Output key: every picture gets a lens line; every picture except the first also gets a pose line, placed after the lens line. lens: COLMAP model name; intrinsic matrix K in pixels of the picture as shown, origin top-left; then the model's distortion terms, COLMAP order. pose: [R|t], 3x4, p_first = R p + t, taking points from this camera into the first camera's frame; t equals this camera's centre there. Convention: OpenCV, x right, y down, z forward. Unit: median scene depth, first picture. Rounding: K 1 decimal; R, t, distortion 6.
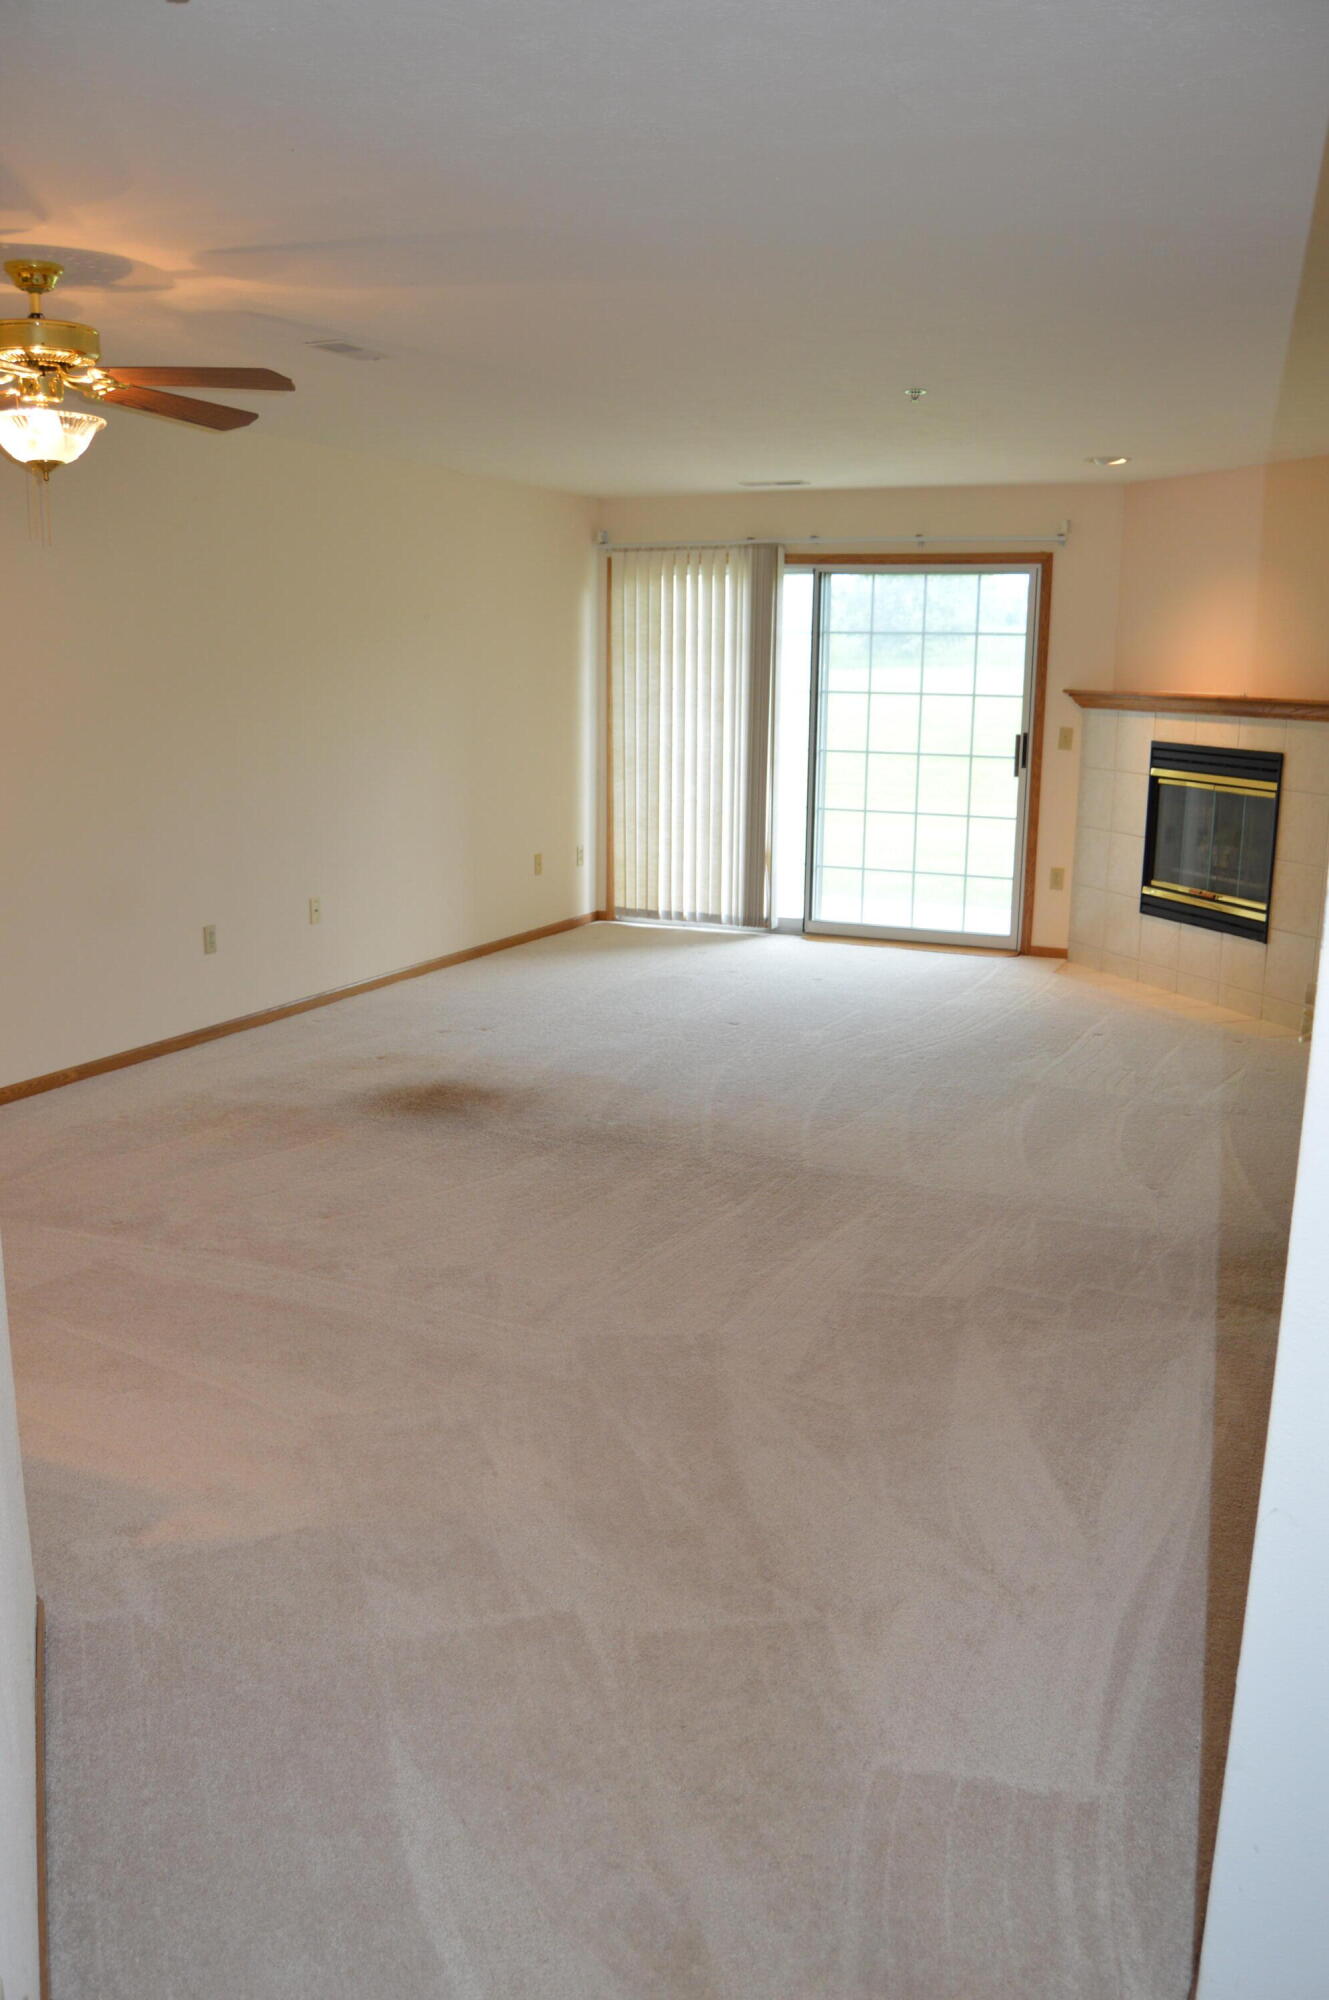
lens RADIAL K [[1636.5, 0, 664.5], [0, 1636.5, 1000.0], [0, 0, 1]] dist [-0.047236, -0.001528]
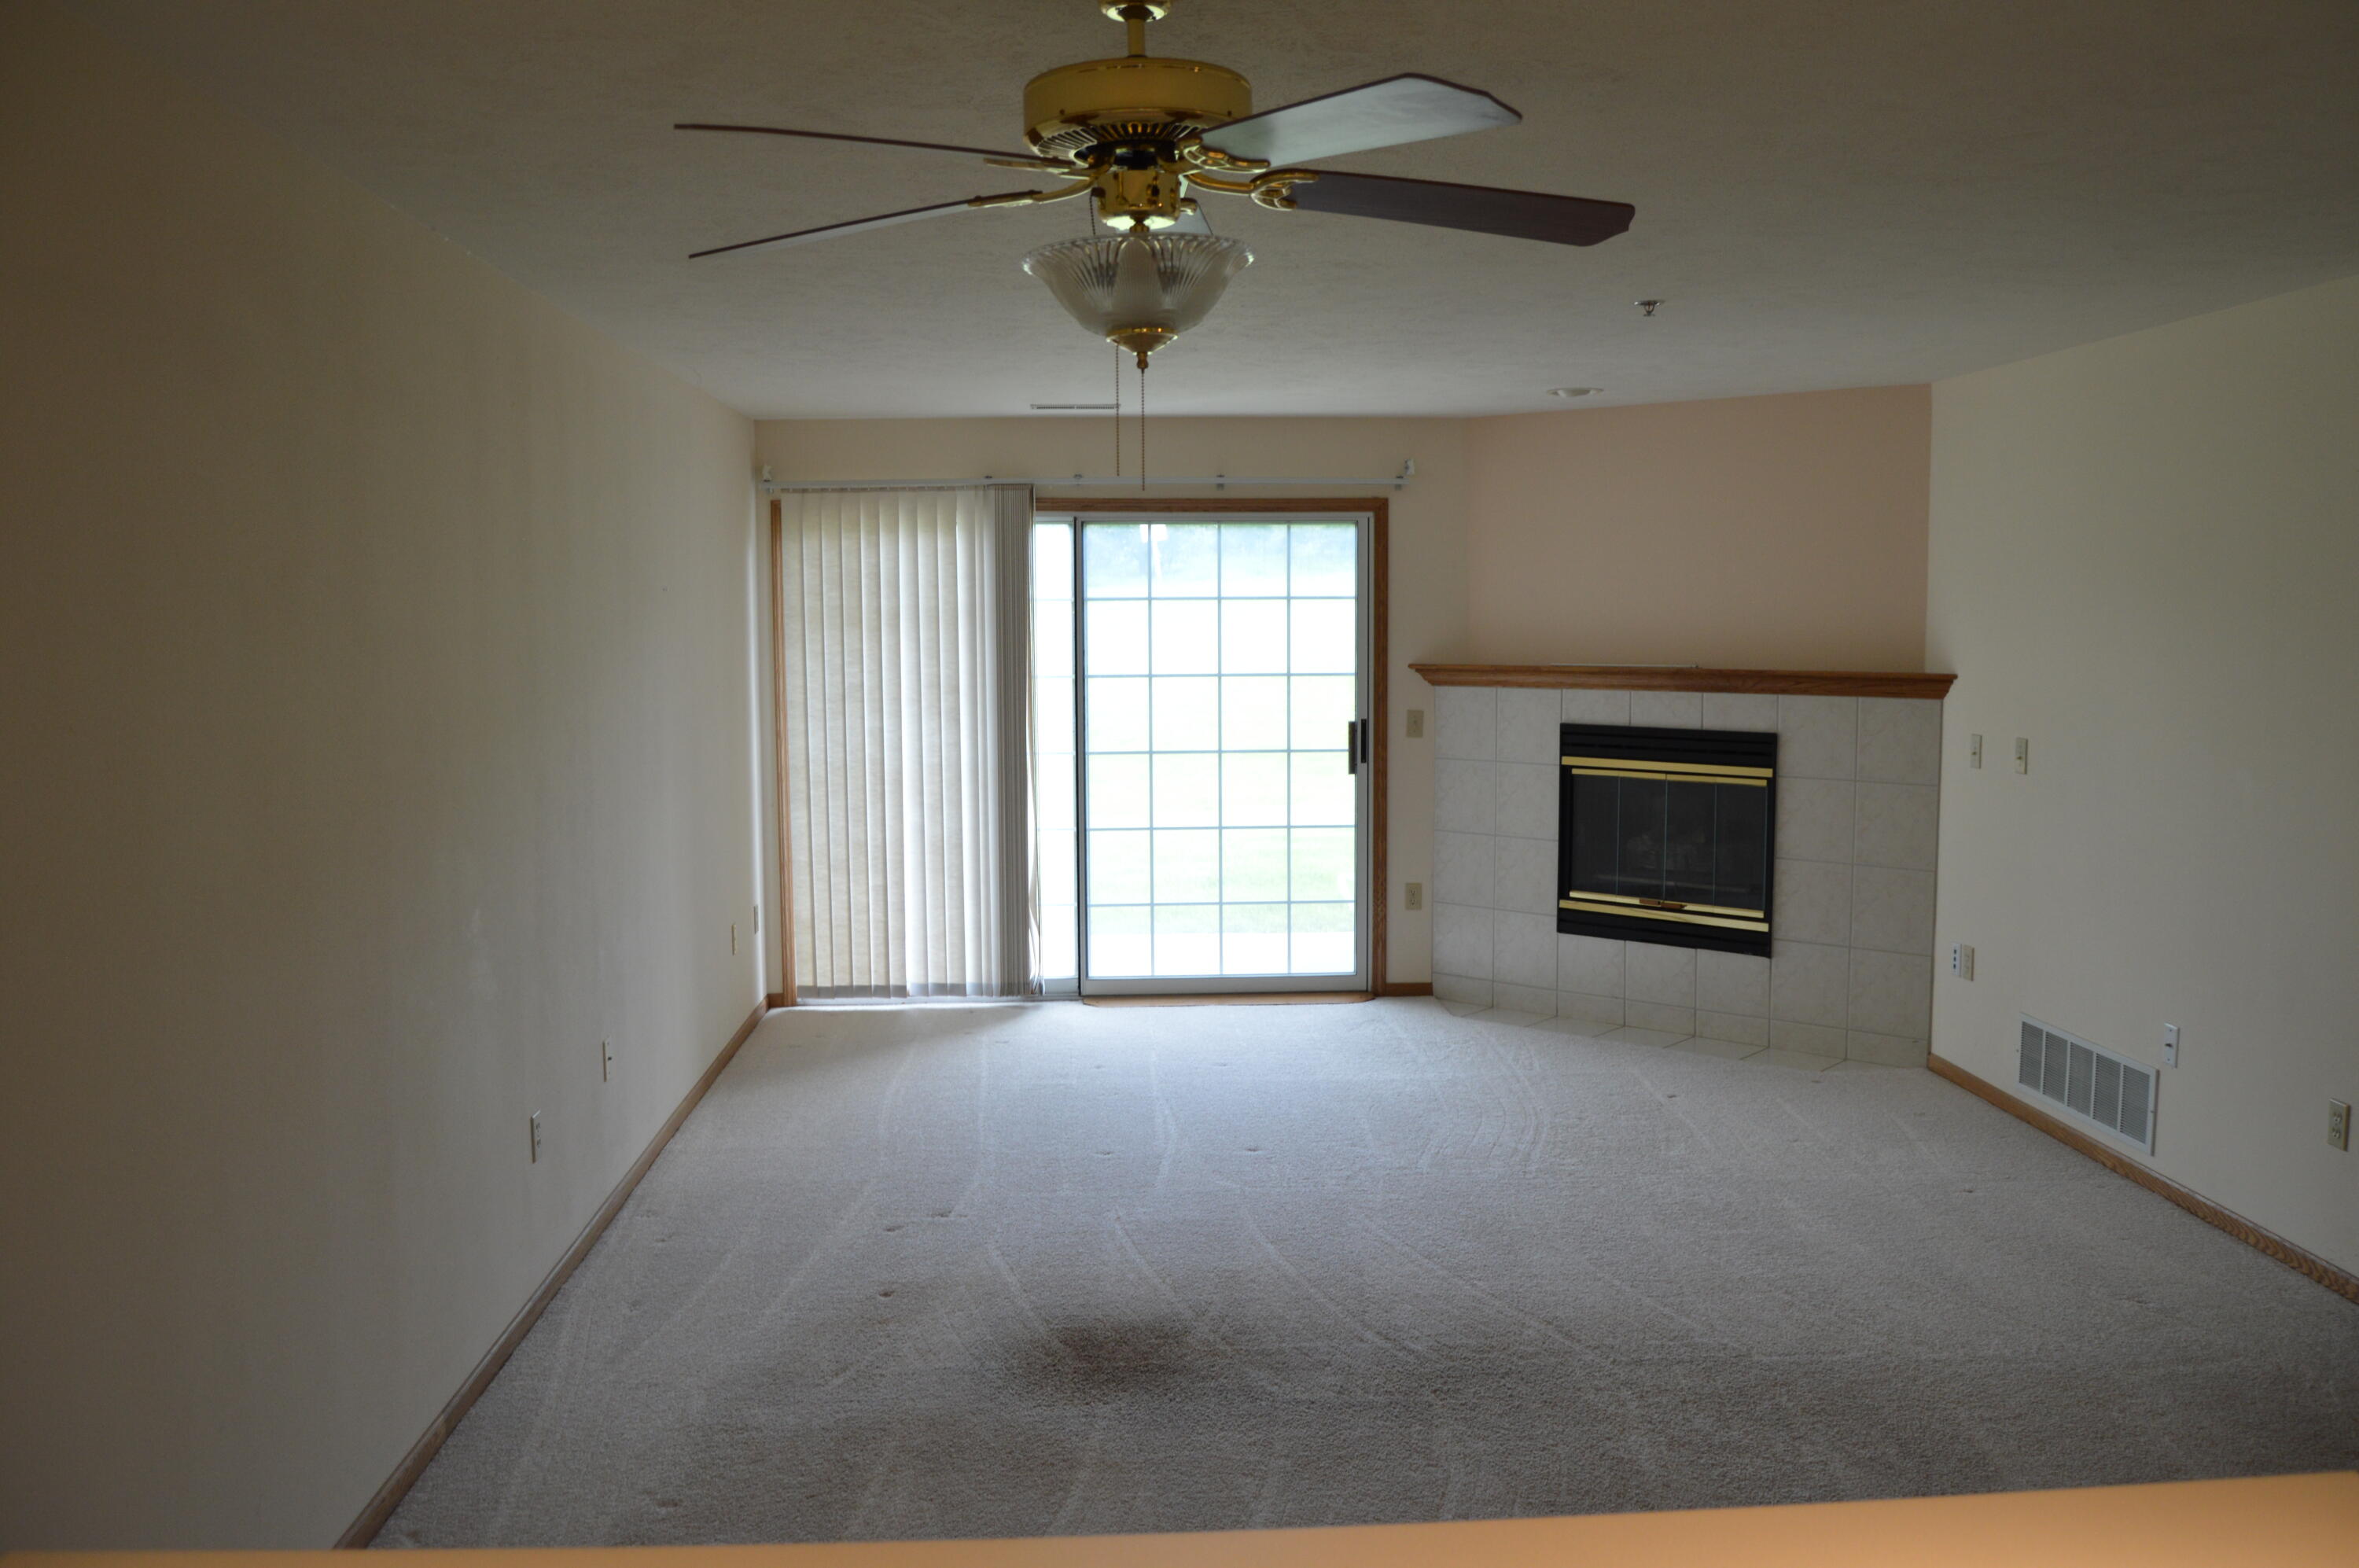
lens RADIAL K [[1930.3, 0, 1179.5], [0, 1930.3, 784.0], [0, 0, 1]] dist [-0.047236, -0.001528]
pose [[0.888739, -0.059045, 0.454595, -0.286778], [0.111271, 0.989799, -0.088976, -0.057237], [-0.444704, 0.129659, 0.886243, 0.202492]]
